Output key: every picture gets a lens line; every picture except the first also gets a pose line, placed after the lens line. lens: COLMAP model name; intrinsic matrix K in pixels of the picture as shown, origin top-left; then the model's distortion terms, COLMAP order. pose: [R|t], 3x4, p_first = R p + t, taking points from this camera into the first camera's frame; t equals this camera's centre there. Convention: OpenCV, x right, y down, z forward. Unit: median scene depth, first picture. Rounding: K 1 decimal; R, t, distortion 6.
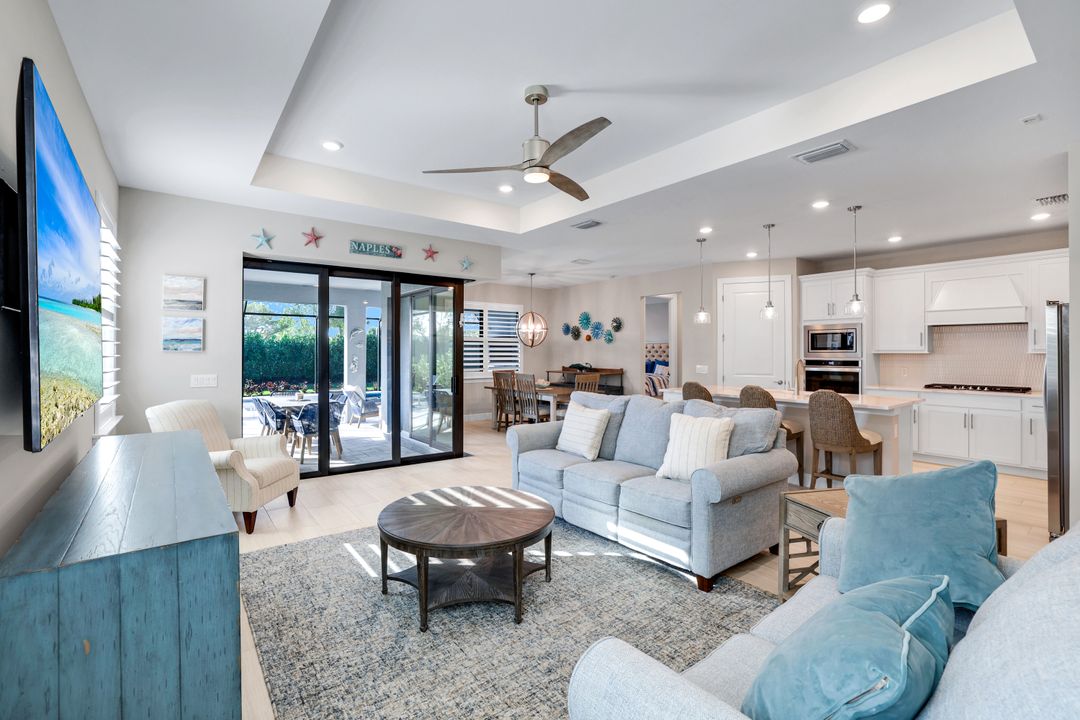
lens RADIAL K [[476.9, 0, 518.0], [0, 476.9, 352.9], [0, 0, 1]] dist [-0.025402, 0.000169]
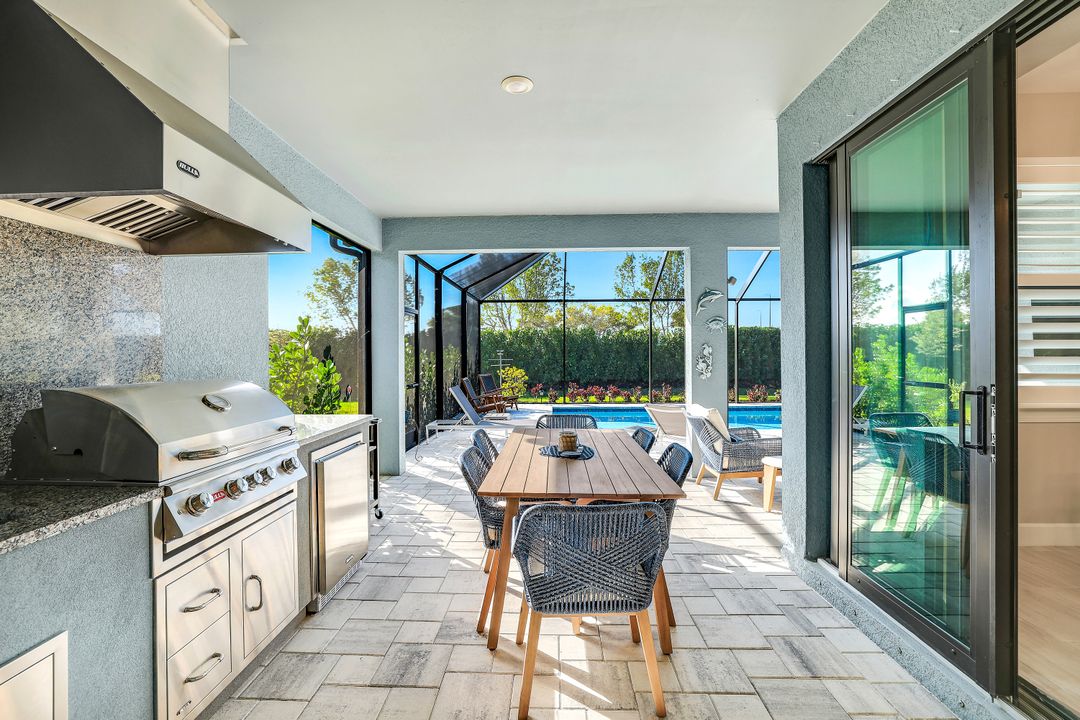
lens RADIAL K [[478.3, 0, 533.2], [0, 478.3, 356.8], [0, 0, 1]] dist [-0.037982, 0.000263]
pose [[0.780702, -0.004734, -0.624885, -0.281039], [0.009889, 0.999940, 0.004779, 0.027373], [0.624825, -0.009911, 0.780702, 0.804655]]
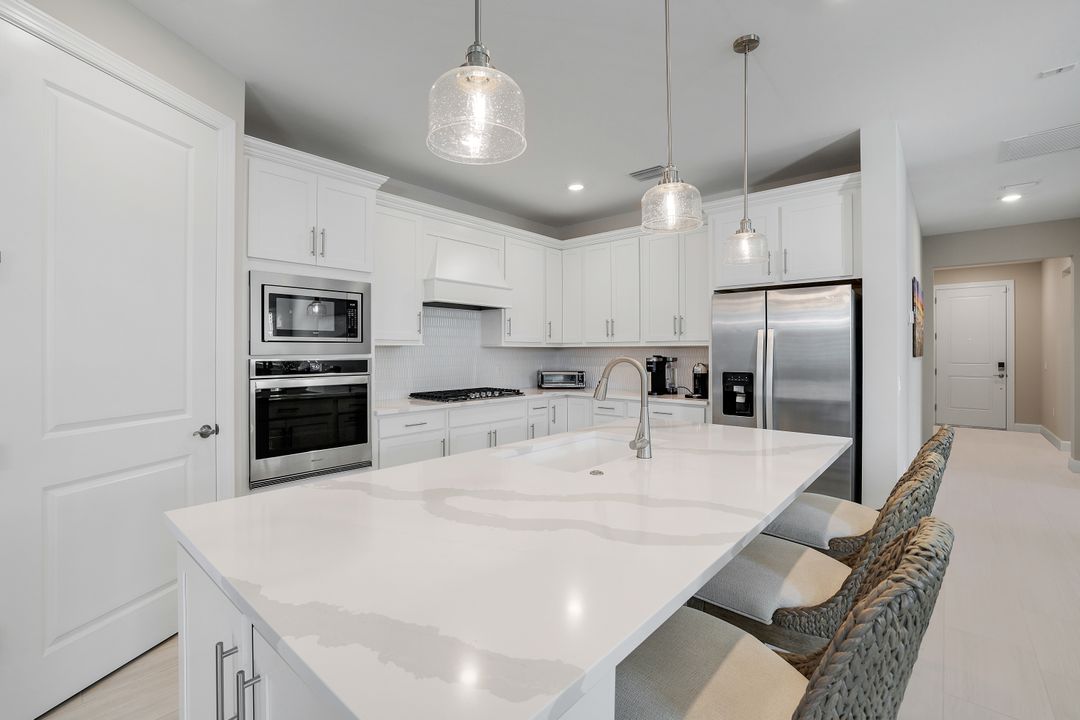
lens RADIAL K [[478.3, 0, 533.2], [0, 478.3, 356.8], [0, 0, 1]] dist [-0.037982, 0.000263]
pose [[-0.212760, -0.013948, 0.977005, 0.201243], [-0.003103, 0.999903, 0.013600, 0.005679], [-0.977100, -0.000138, -0.212782, 0.931731]]
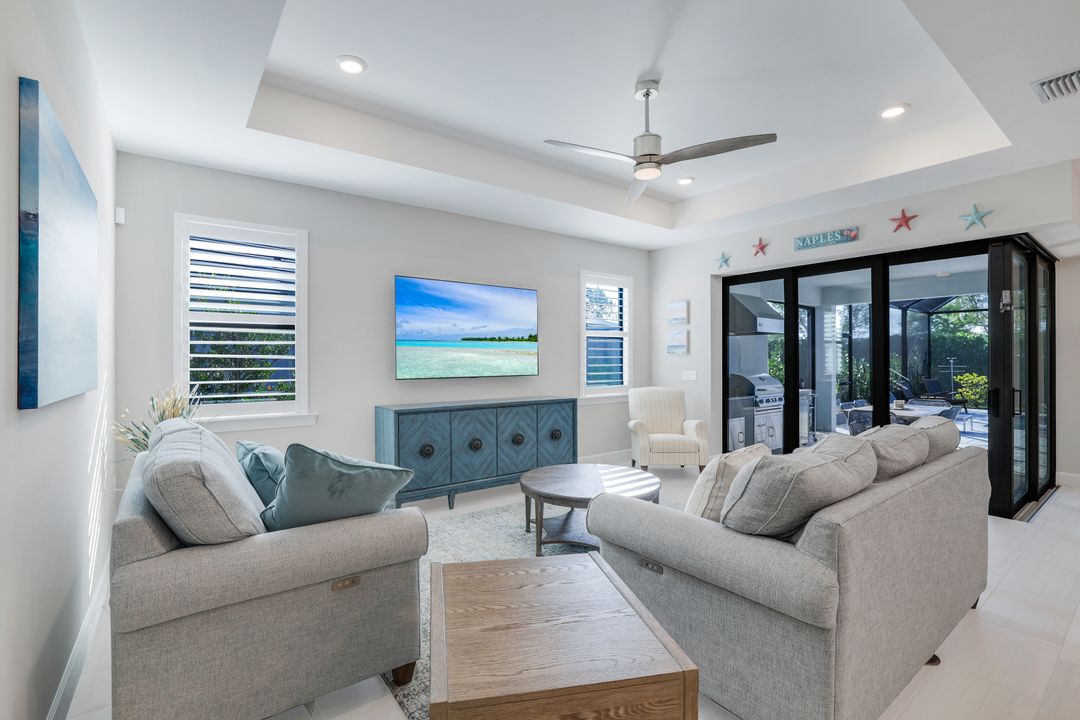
lens RADIAL K [[486.2, 0, 522.4], [0, 486.2, 355.4], [0, 0, 1]] dist [-0.022687, 0.000758]
pose [[-0.002628, -0.005196, -0.999983, 0.507009], [0.003291, 0.999981, -0.005204, 0.004131], [0.999991, -0.003305, -0.002611, 0.356133]]
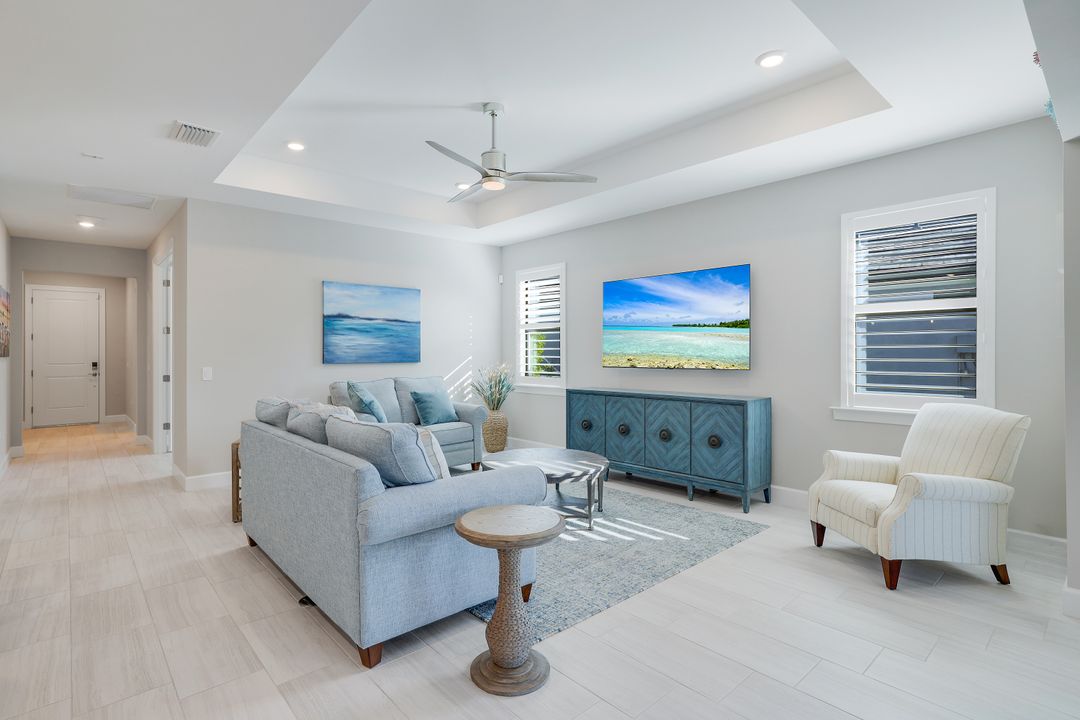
lens RADIAL K [[535.1, 0, 537.1], [0, 535.1, 348.0], [0, 0, 1]] dist [-0.027348, 0.000585]
pose [[-0.994653, 0.002866, -0.103238, 0.031919], [0.003740, 0.999959, -0.008275, 0.008744], [0.103210, -0.008617, -0.994622, 1.088263]]
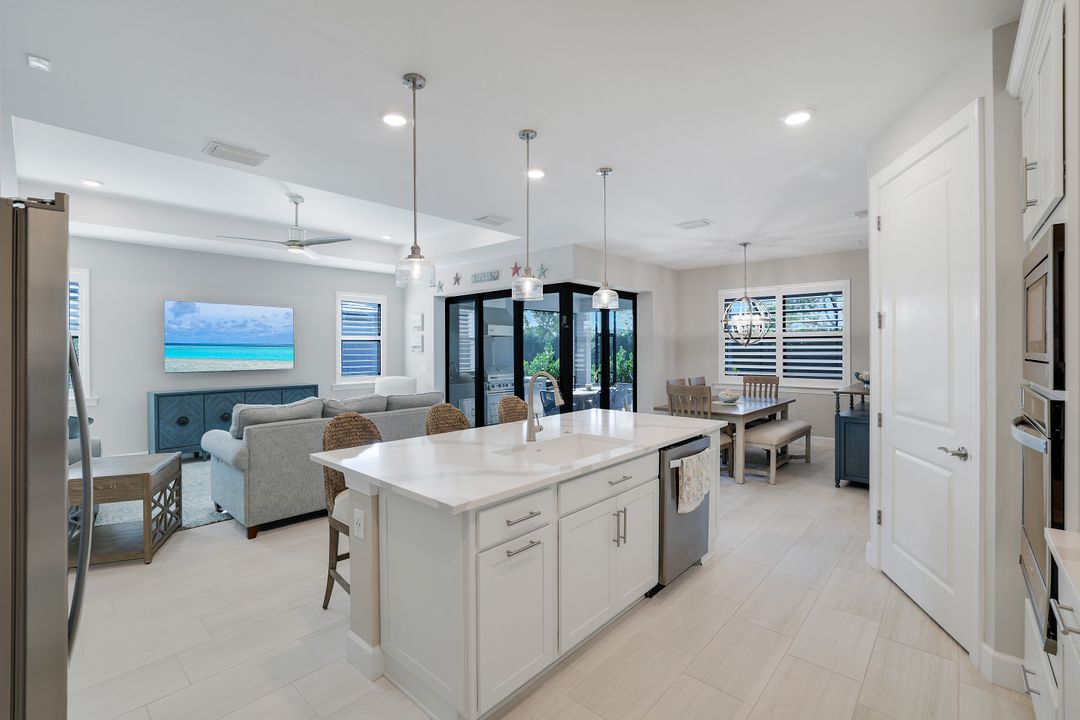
lens RADIAL K [[478.3, 0, 533.2], [0, 478.3, 356.8], [0, 0, 1]] dist [-0.037982, 0.000263]
pose [[0.190775, 0.014060, -0.981533, 0.885187], [0.003920, 0.999879, 0.015085, -0.009110], [0.981626, -0.006725, 0.190696, 0.724775]]
